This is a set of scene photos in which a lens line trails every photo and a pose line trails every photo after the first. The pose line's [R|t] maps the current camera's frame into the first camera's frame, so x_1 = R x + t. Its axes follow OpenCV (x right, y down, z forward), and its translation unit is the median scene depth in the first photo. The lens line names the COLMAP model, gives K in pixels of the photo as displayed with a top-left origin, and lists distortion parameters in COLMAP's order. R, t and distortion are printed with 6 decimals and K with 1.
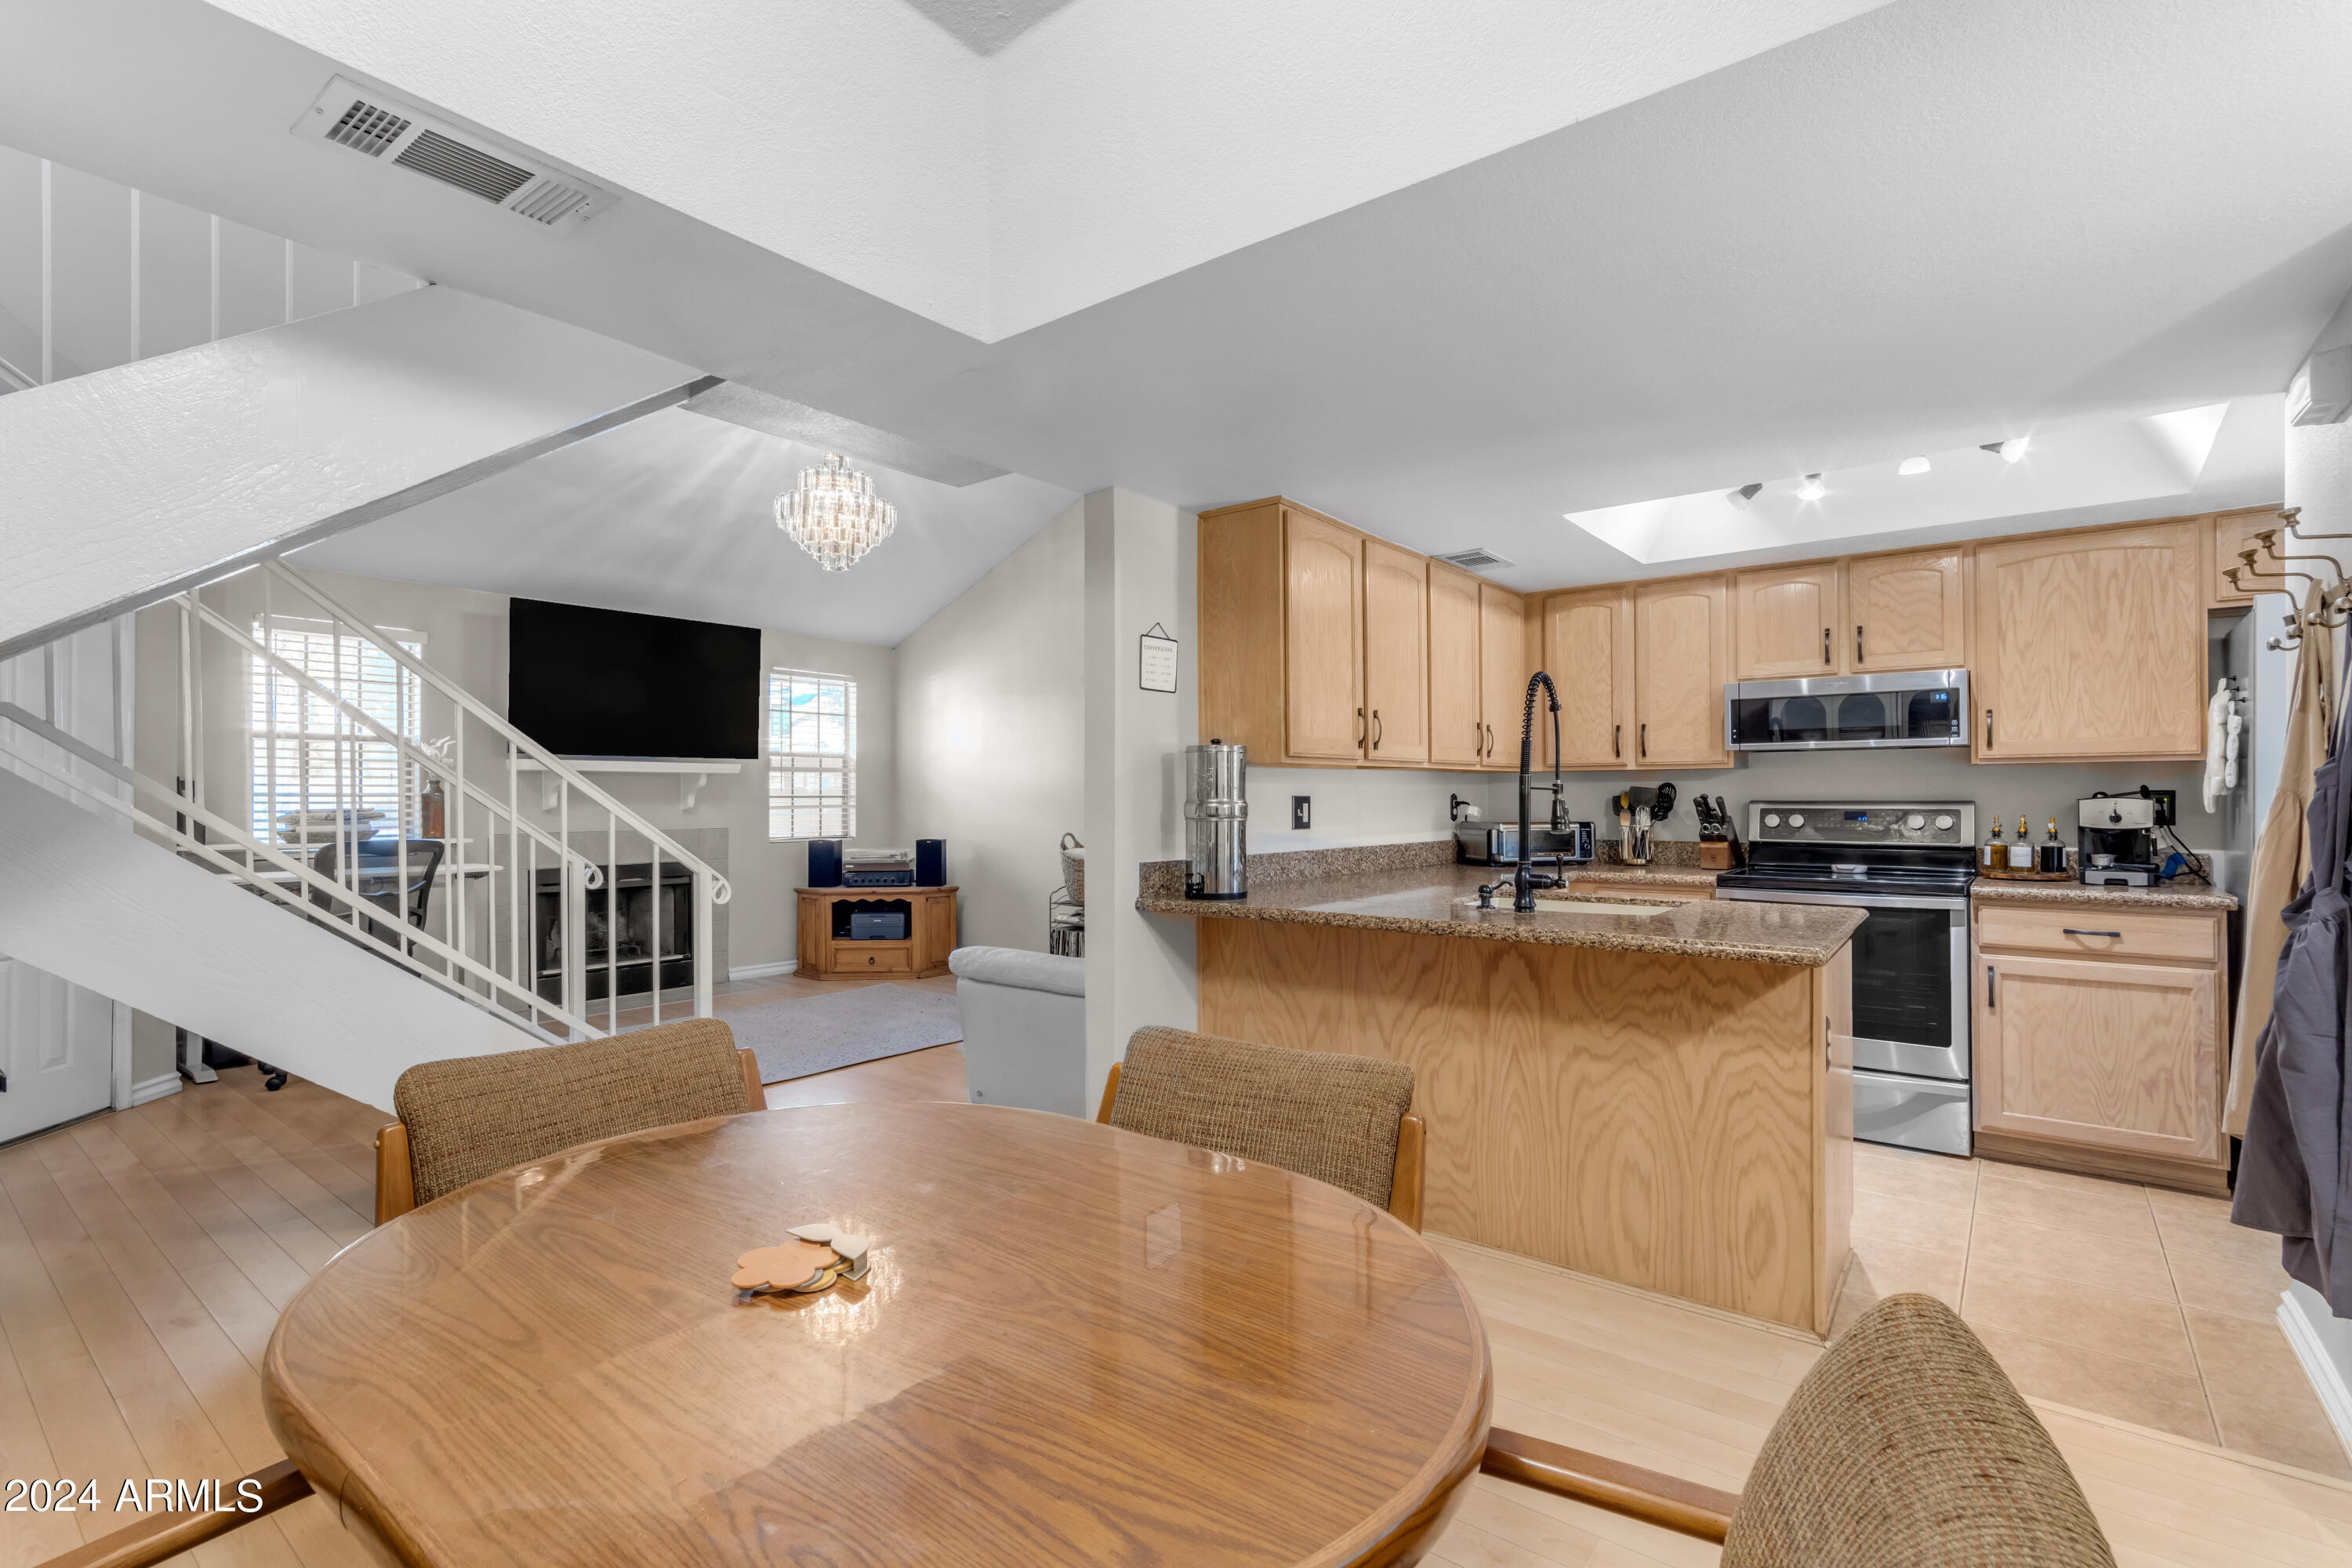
lens RADIAL K [[1085.8, 0, 1165.4], [0, 1085.8, 787.8], [0, 0, 1]] dist [0.002226, -0.001125]
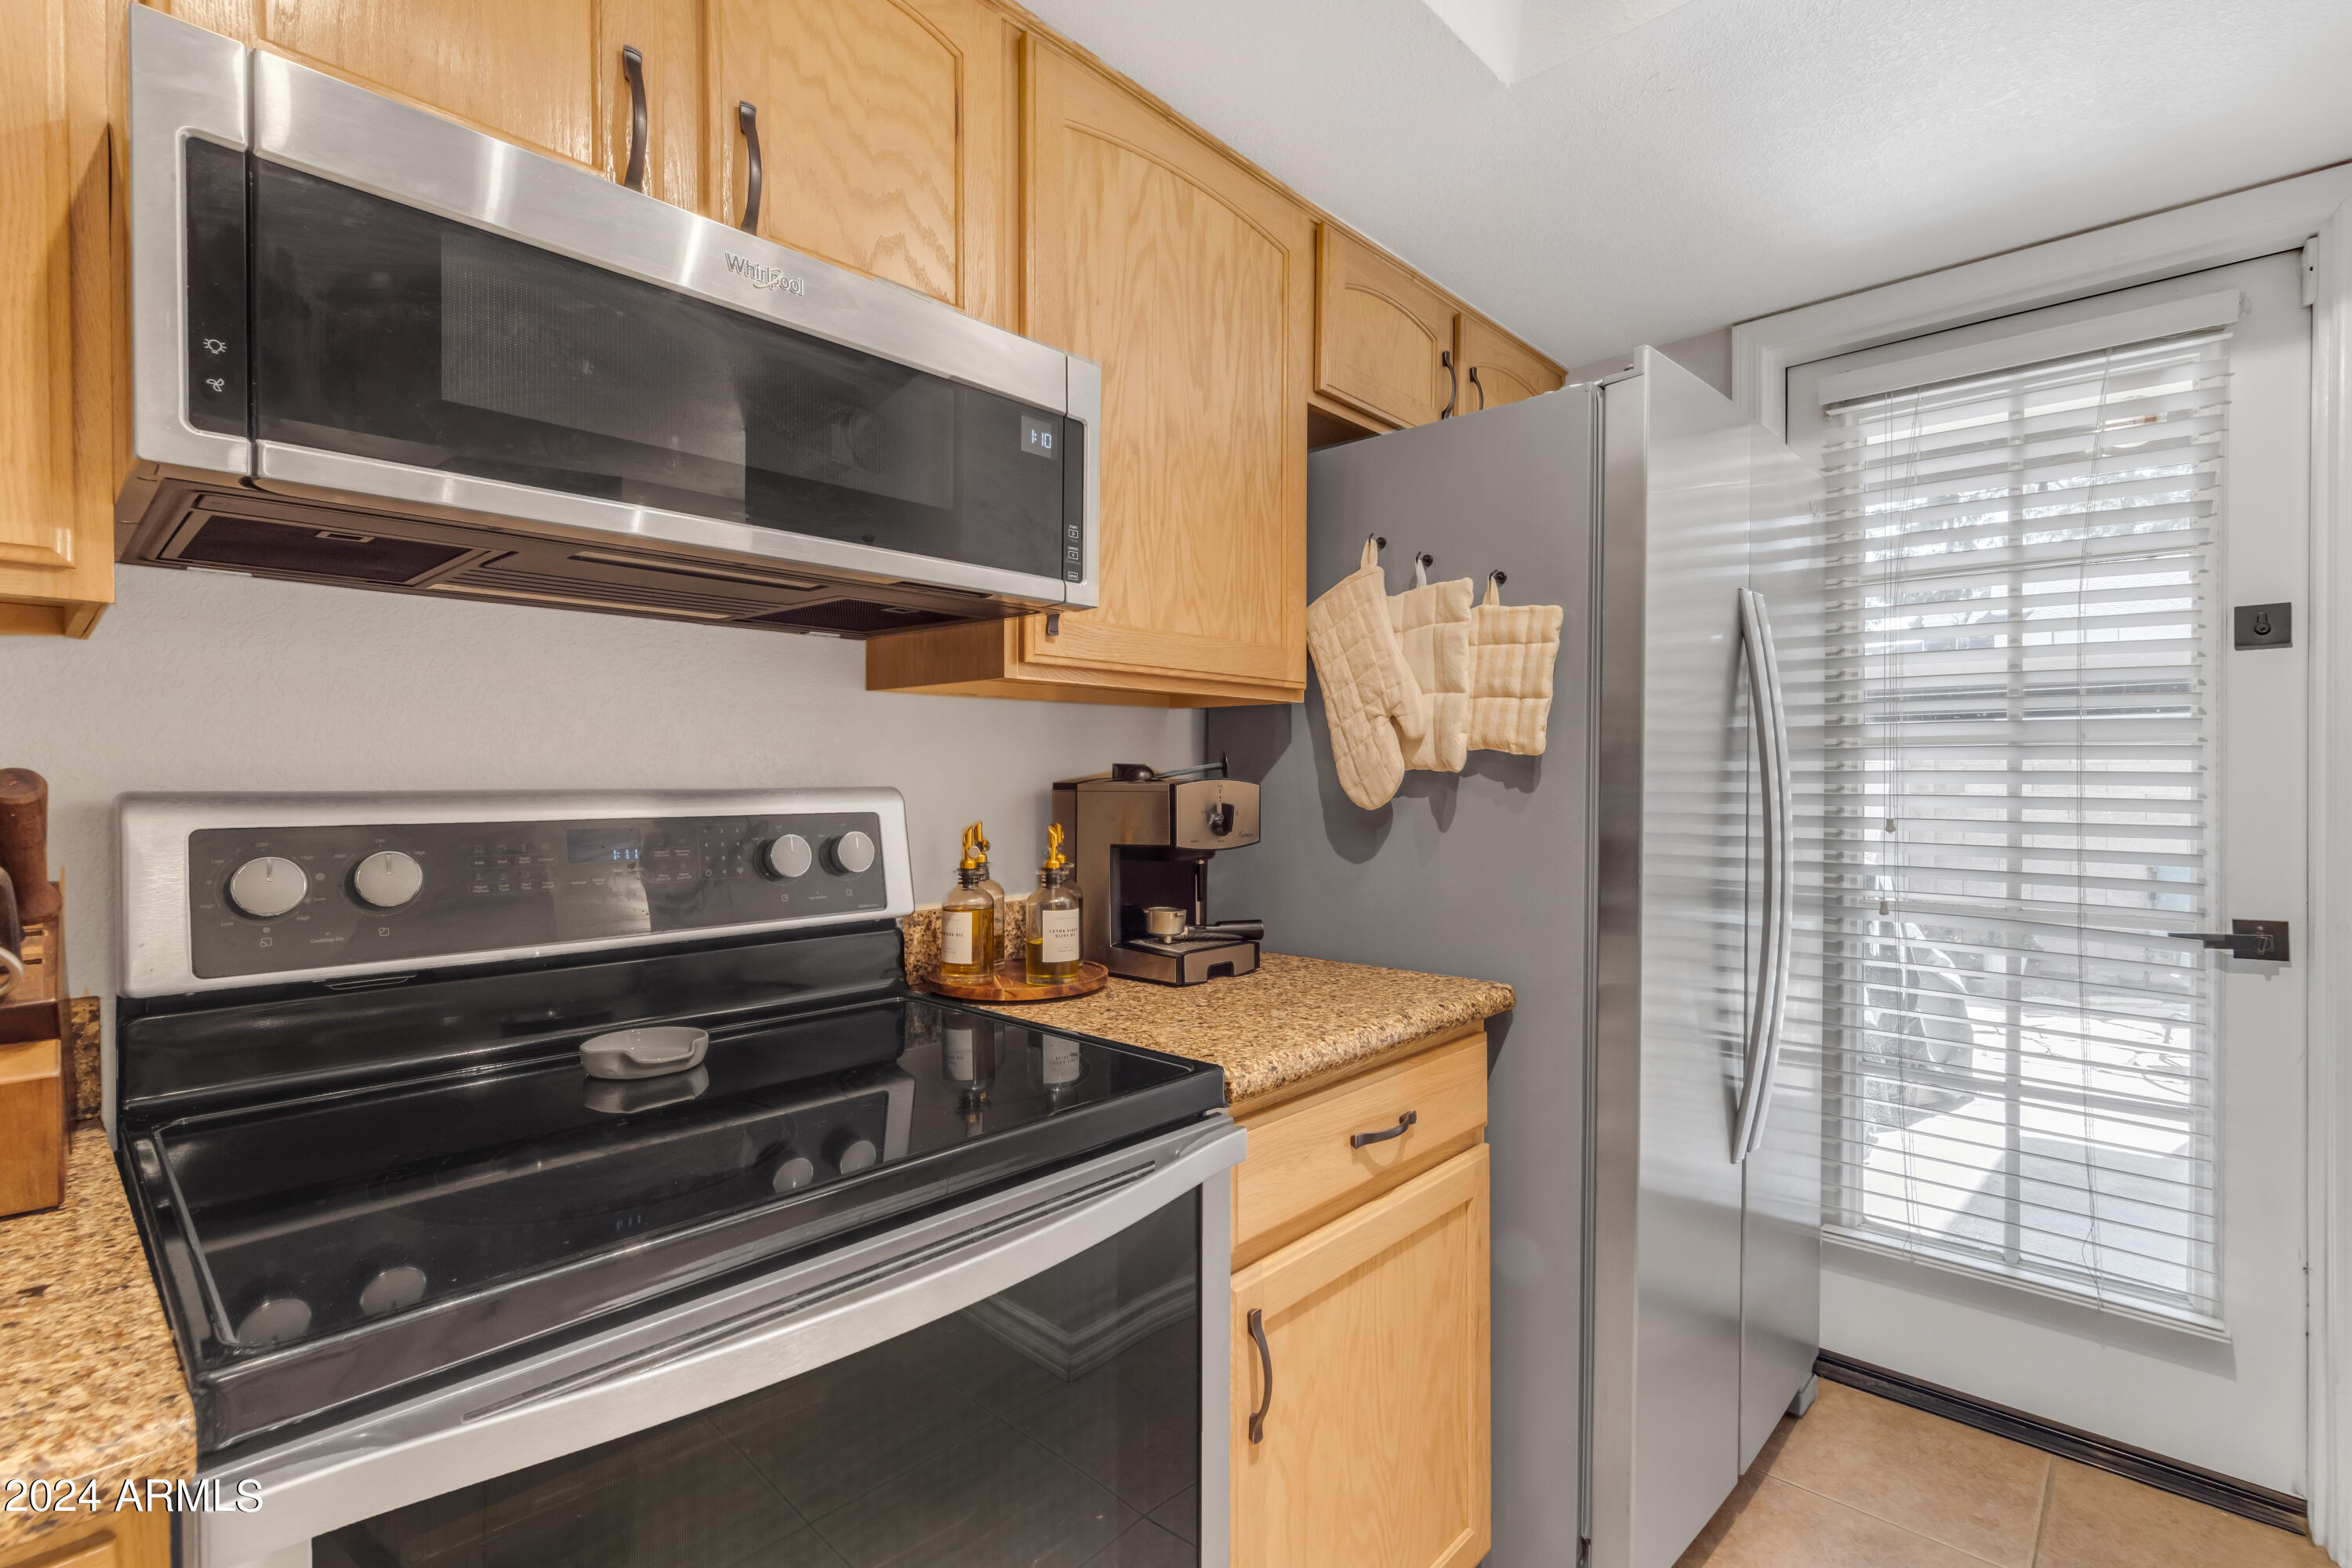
lens RADIAL K [[1085.8, 0, 1182.2], [0, 1085.8, 796.9], [0, 0, 1]] dist [0.002226, -0.001125]
pose [[0.079972, -0.010237, 0.996745, 0.450195], [-0.005080, 0.999930, 0.010677, 0.012276], [-0.996784, -0.005918, 0.079914, 1.007883]]
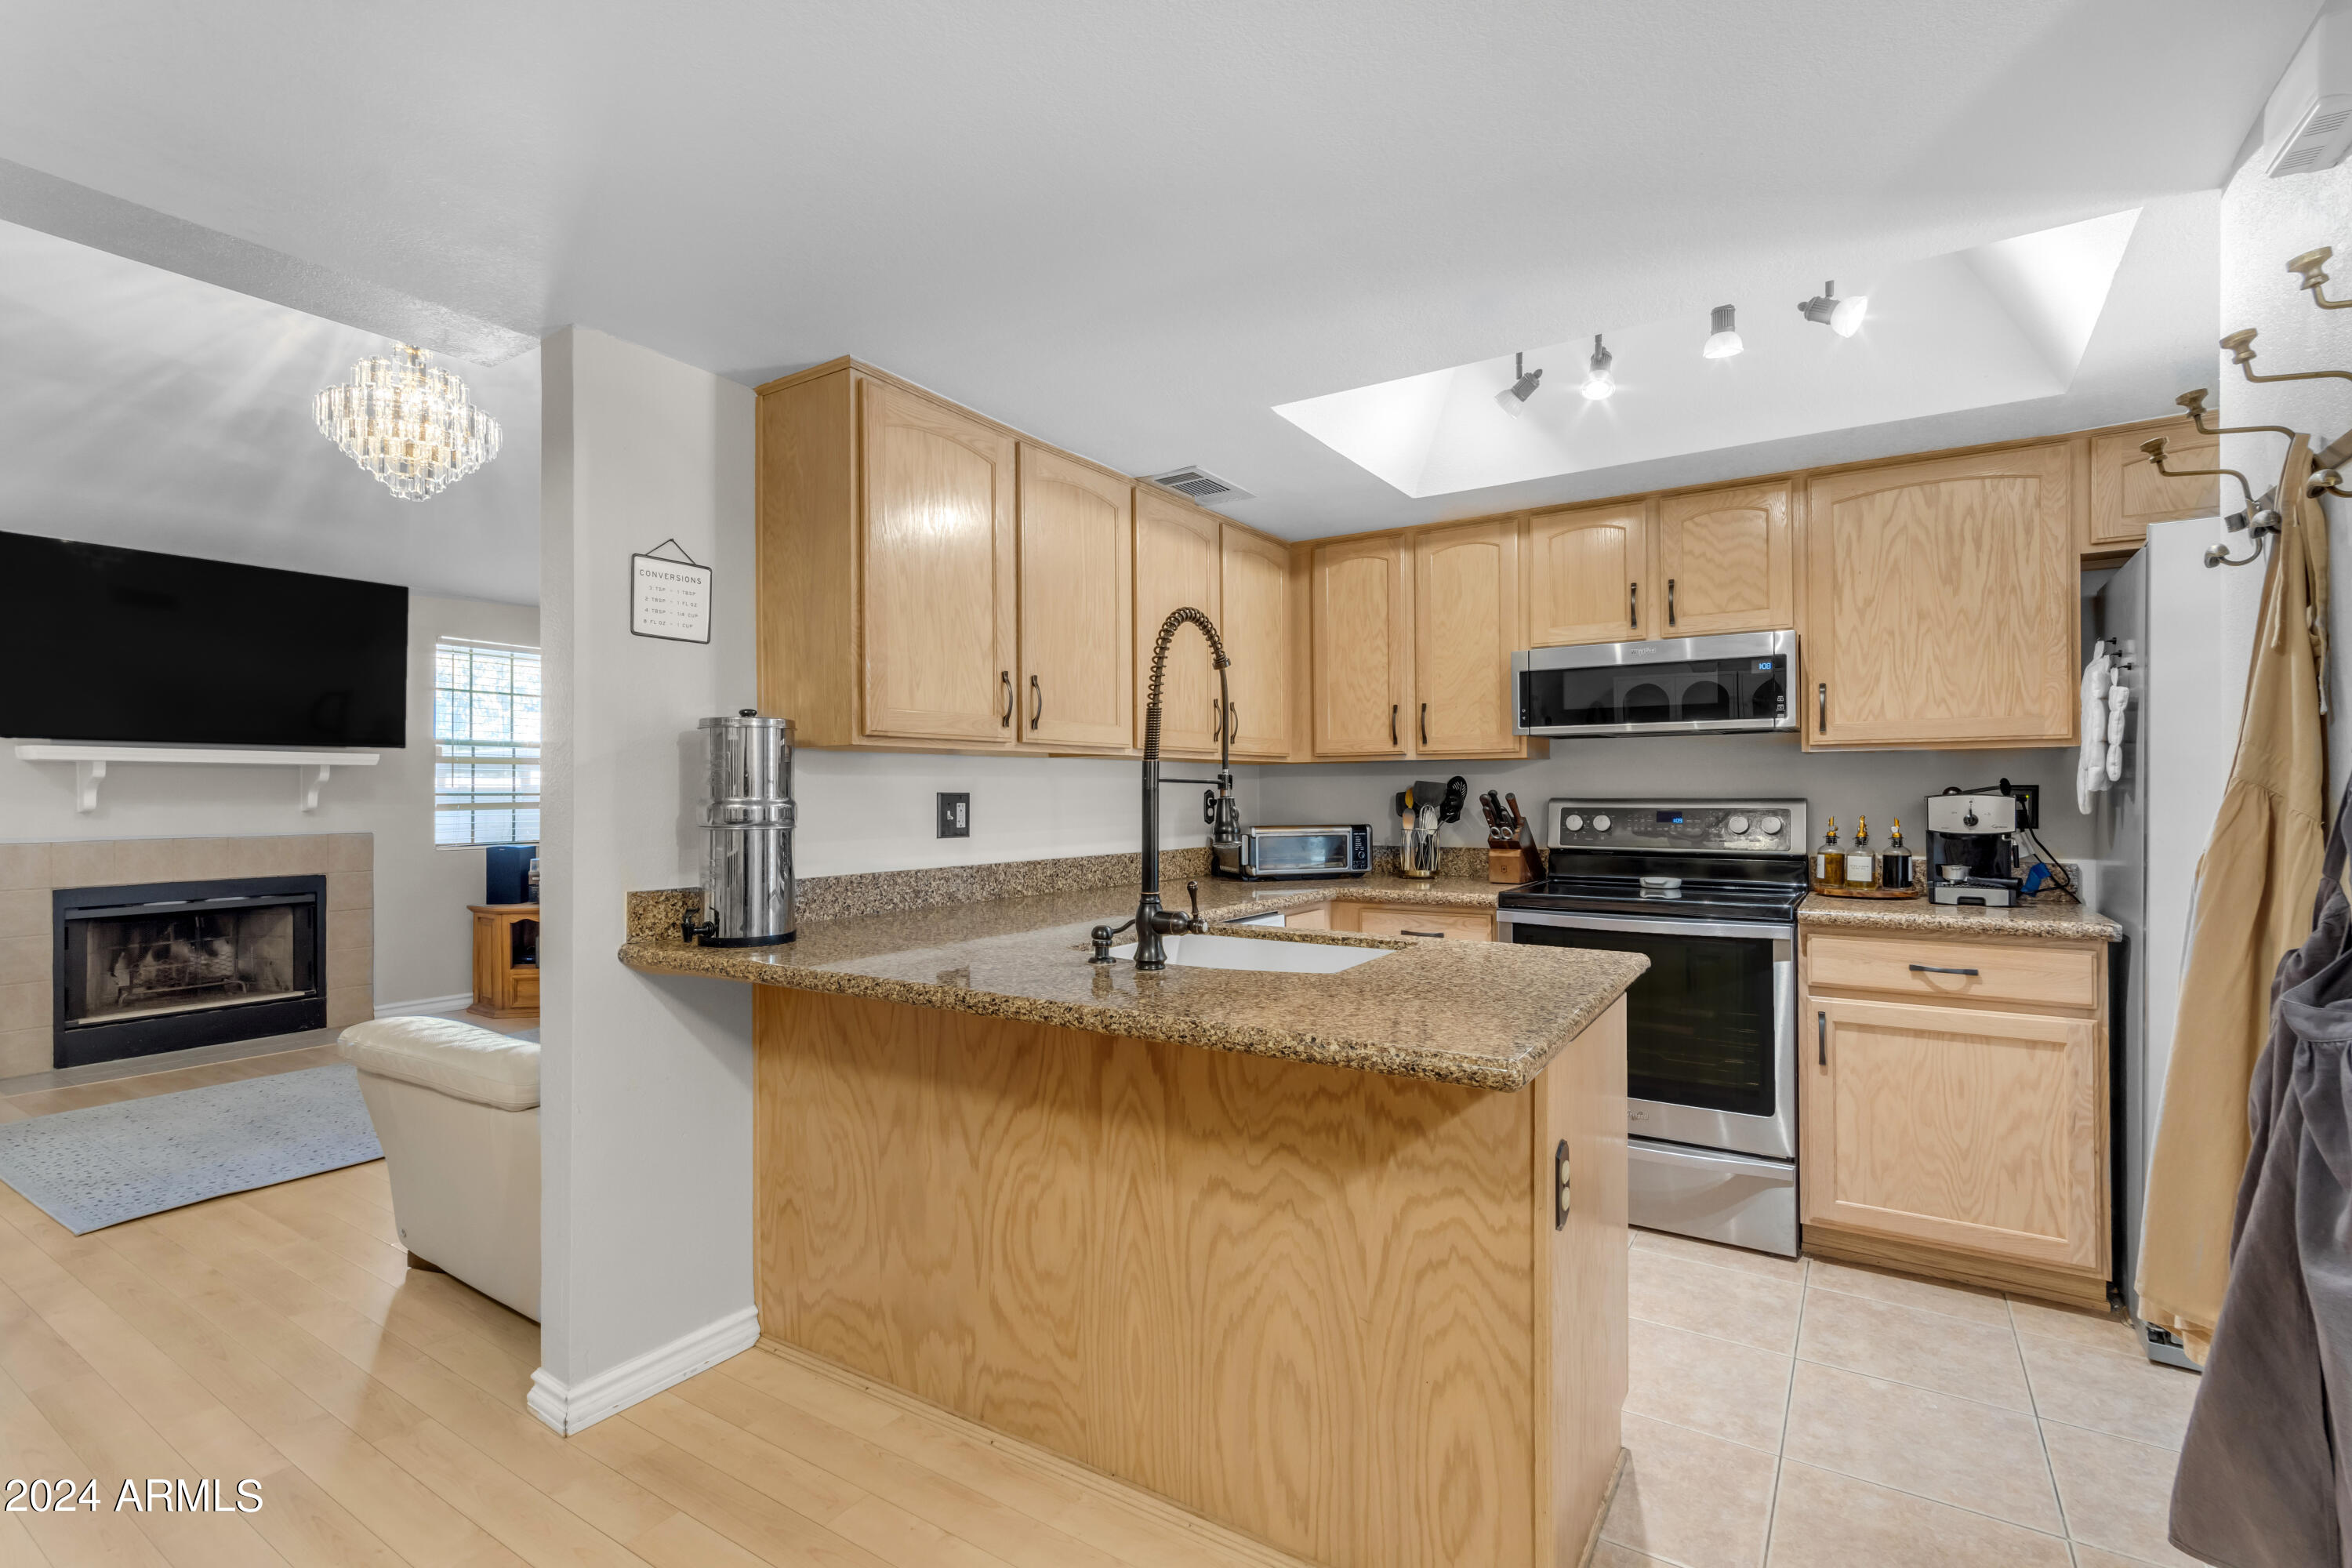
lens RADIAL K [[1085.8, 0, 1169.0], [0, 1085.8, 787.5], [0, 0, 1]] dist [0.002226, -0.001125]
pose [[0.995599, -0.000232, 0.093712, 0.226667], [0.000017, 0.999997, 0.002294, 0.002387], [-0.093713, -0.002282, 0.995597, 0.276413]]
